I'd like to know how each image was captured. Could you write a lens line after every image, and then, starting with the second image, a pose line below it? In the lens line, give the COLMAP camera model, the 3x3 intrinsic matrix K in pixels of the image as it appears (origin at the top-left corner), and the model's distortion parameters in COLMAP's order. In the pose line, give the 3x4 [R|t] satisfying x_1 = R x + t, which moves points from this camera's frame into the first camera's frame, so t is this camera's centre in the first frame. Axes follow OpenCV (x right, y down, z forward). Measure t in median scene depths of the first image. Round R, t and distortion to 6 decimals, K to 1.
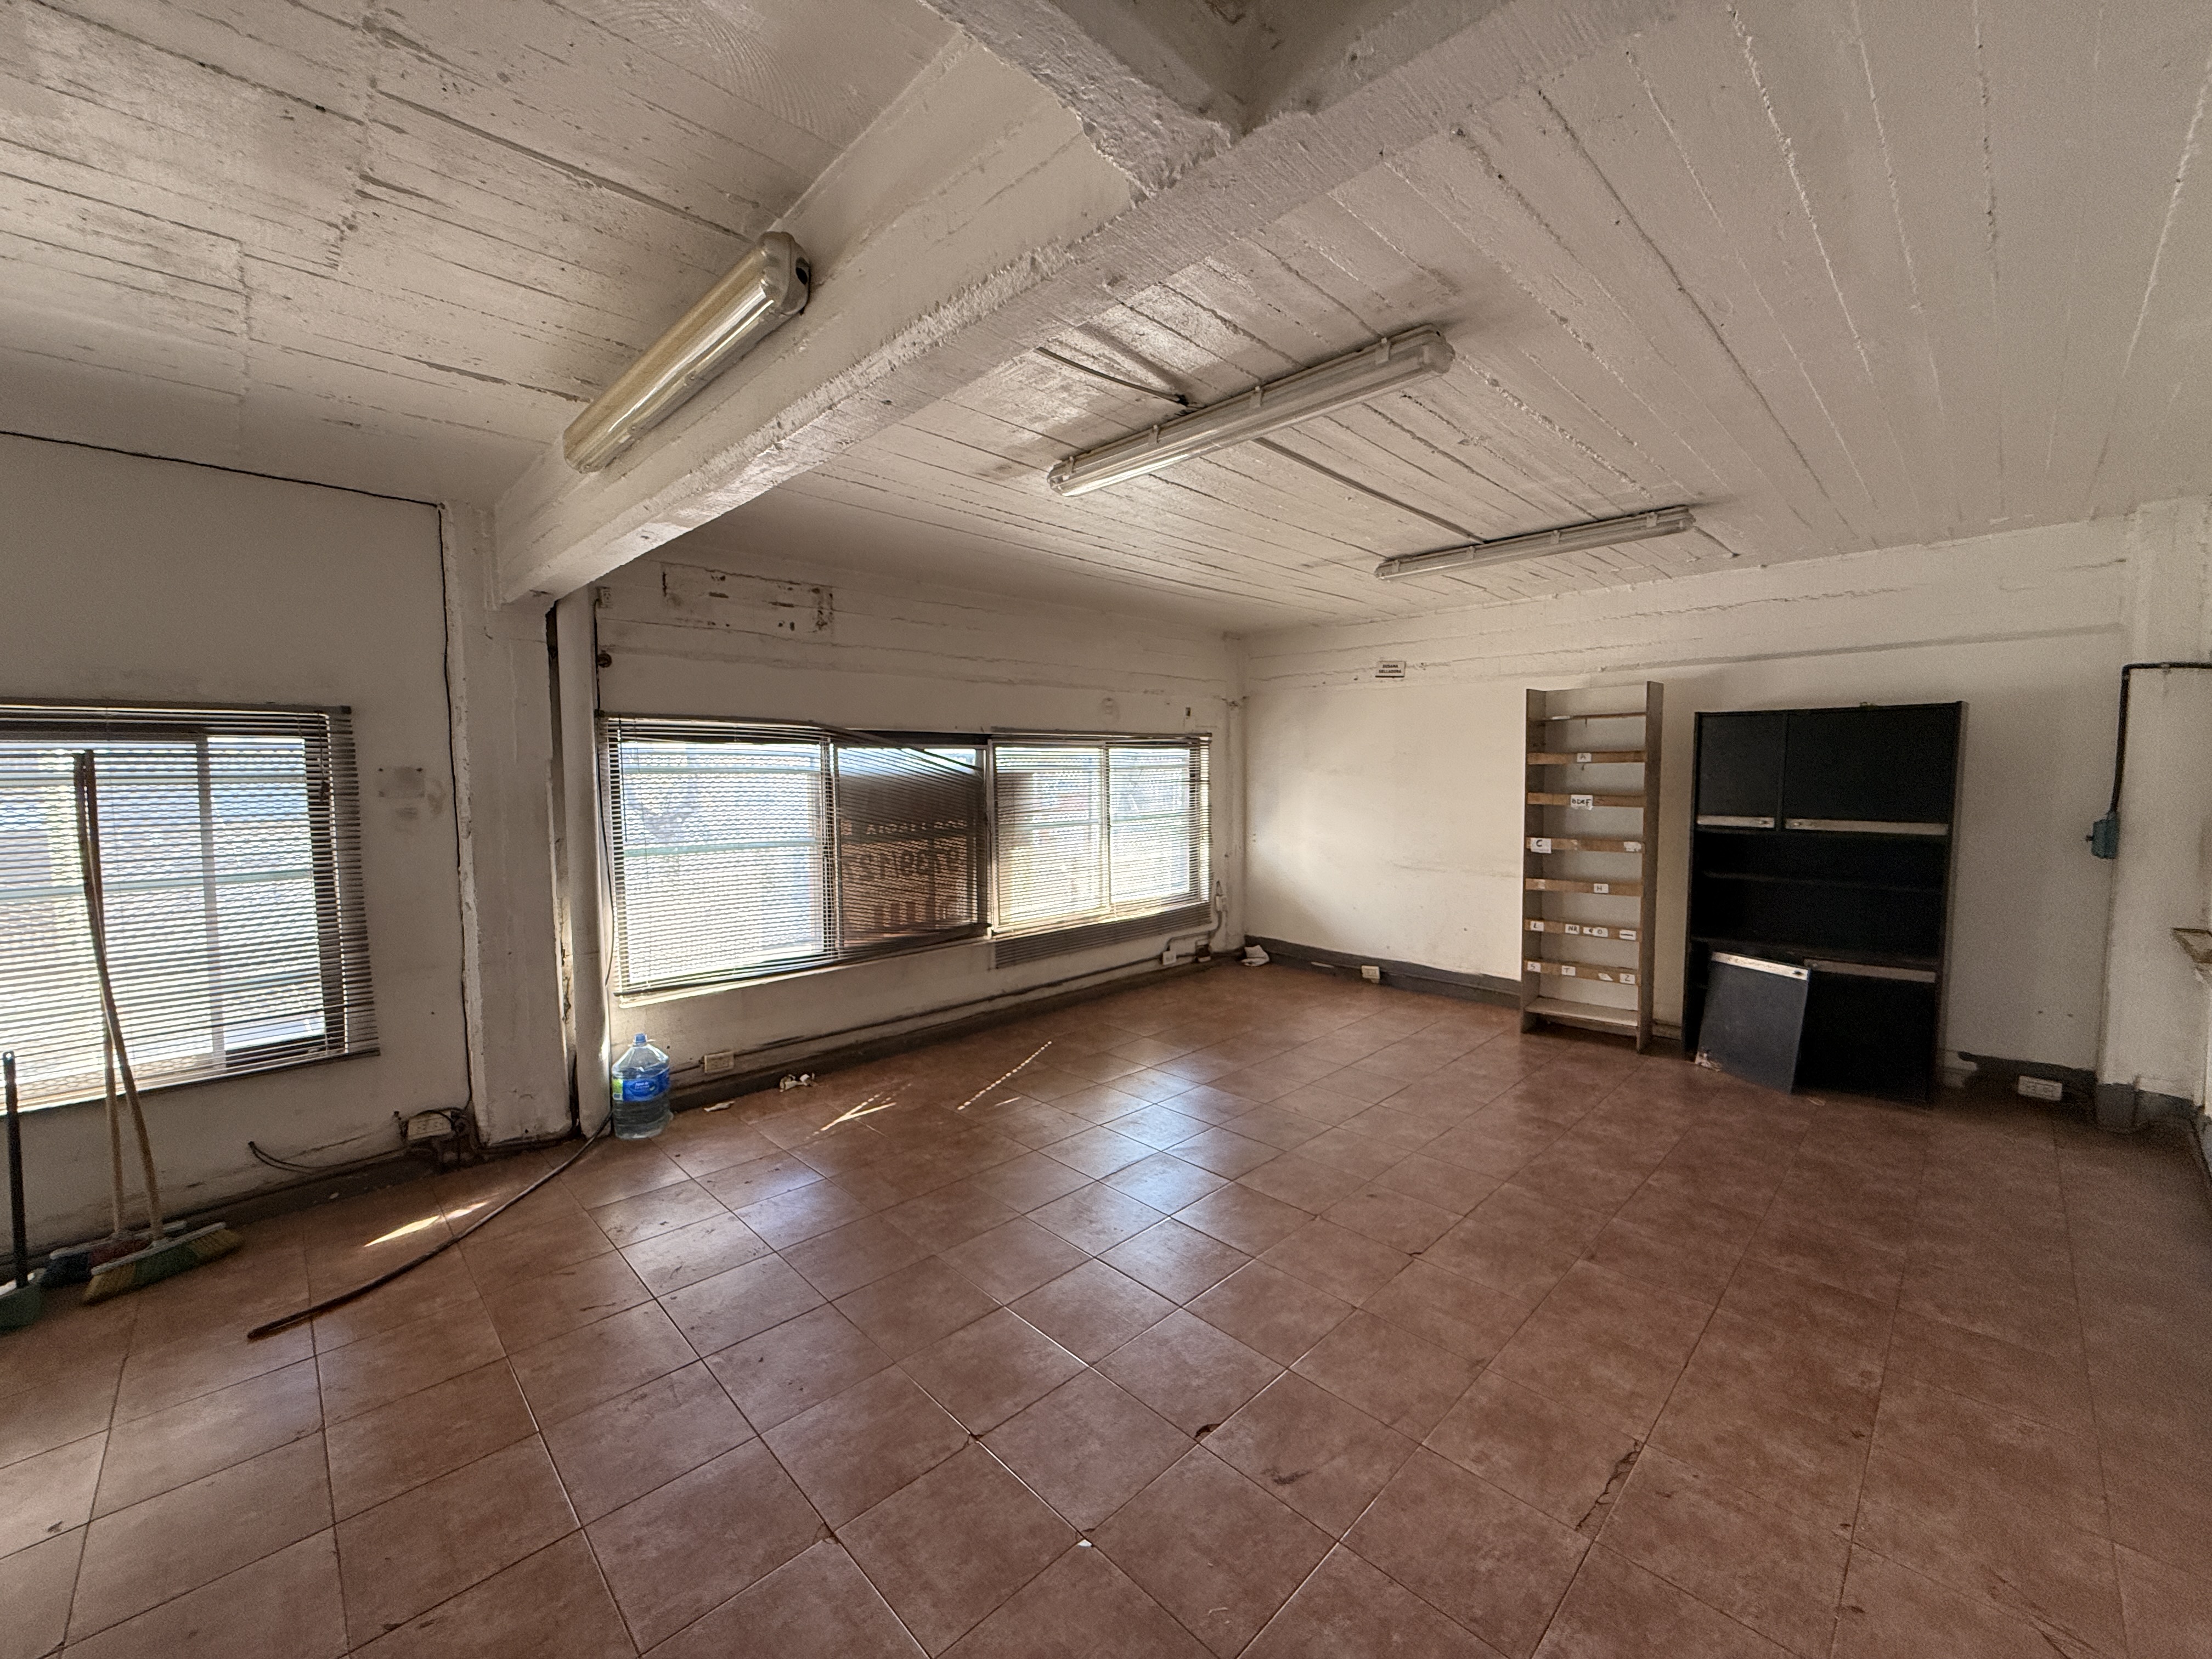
lens RADIAL K [[875.5, 0, 1102.5], [0, 875.5, 831.9], [0, 0, 1]] dist [-0.001607, 0.000638]
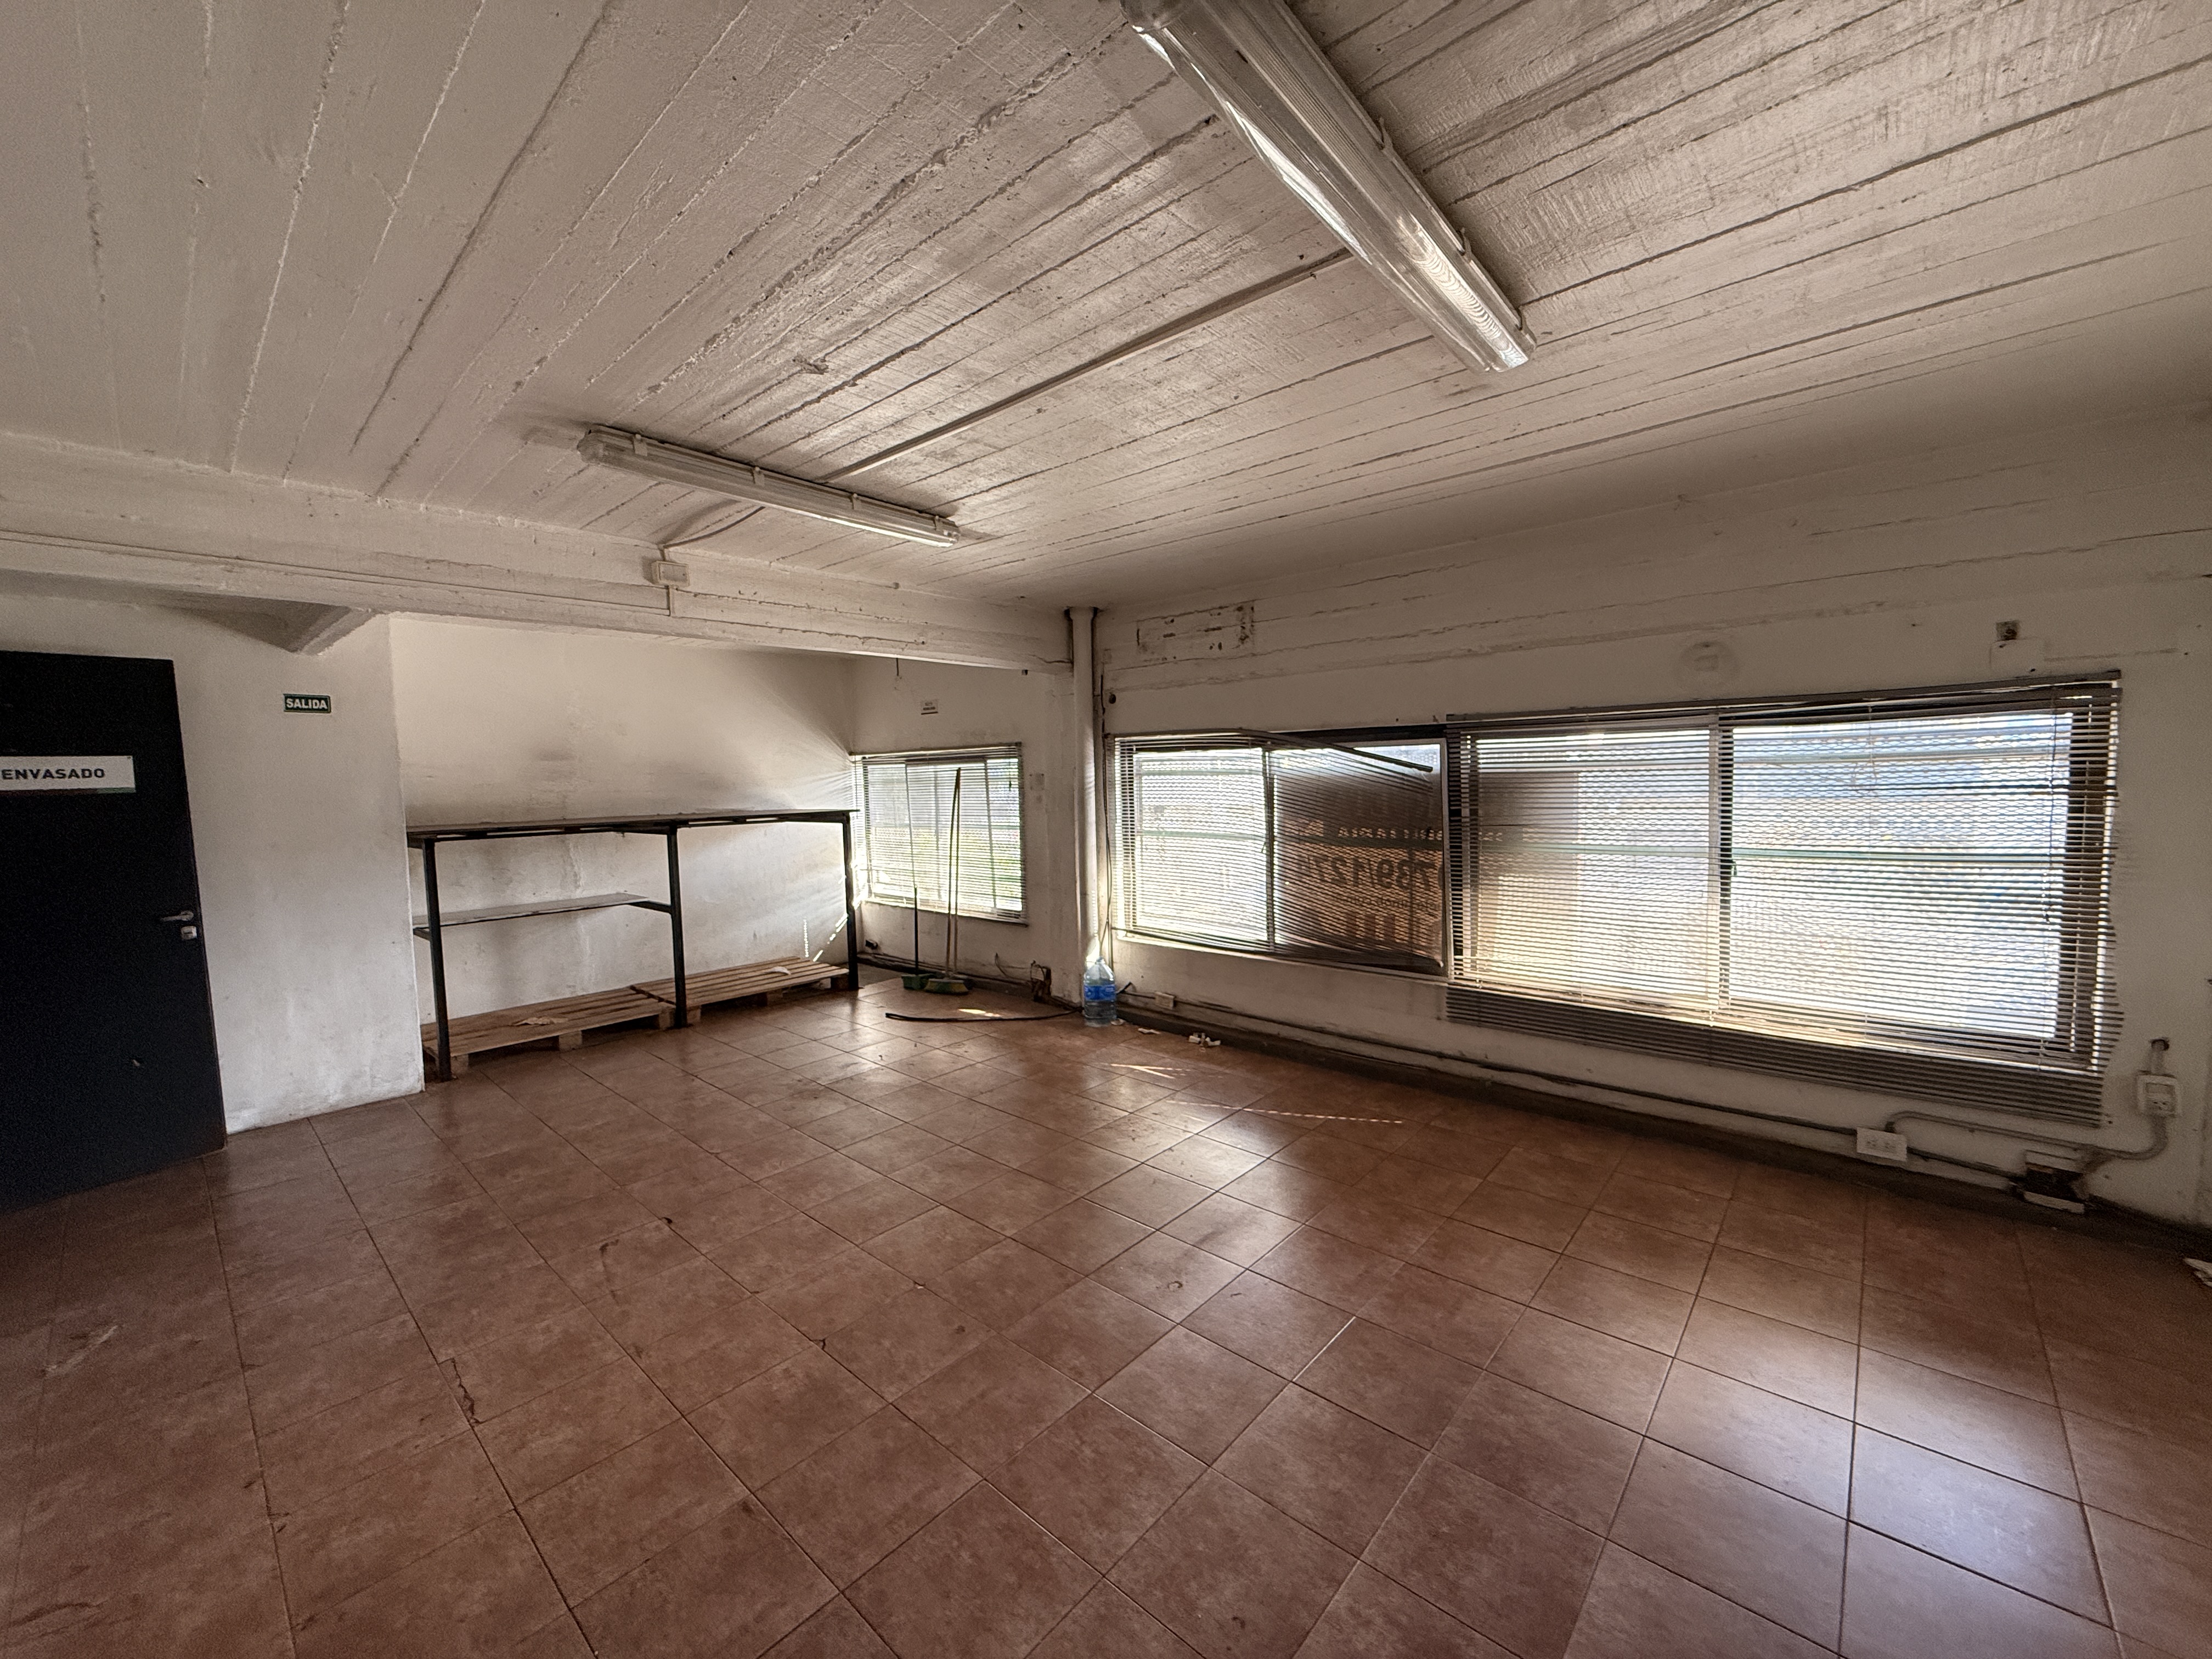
lens RADIAL K [[875.5, 0, 1097.7], [0, 875.5, 831.6], [0, 0, 1]] dist [-0.001607, 0.000638]
pose [[0.061771, 0.073348, -0.995392, 0.781150], [-0.048613, 0.996334, 0.070401, -0.066939], [0.996906, 0.044040, 0.065110, 0.772148]]
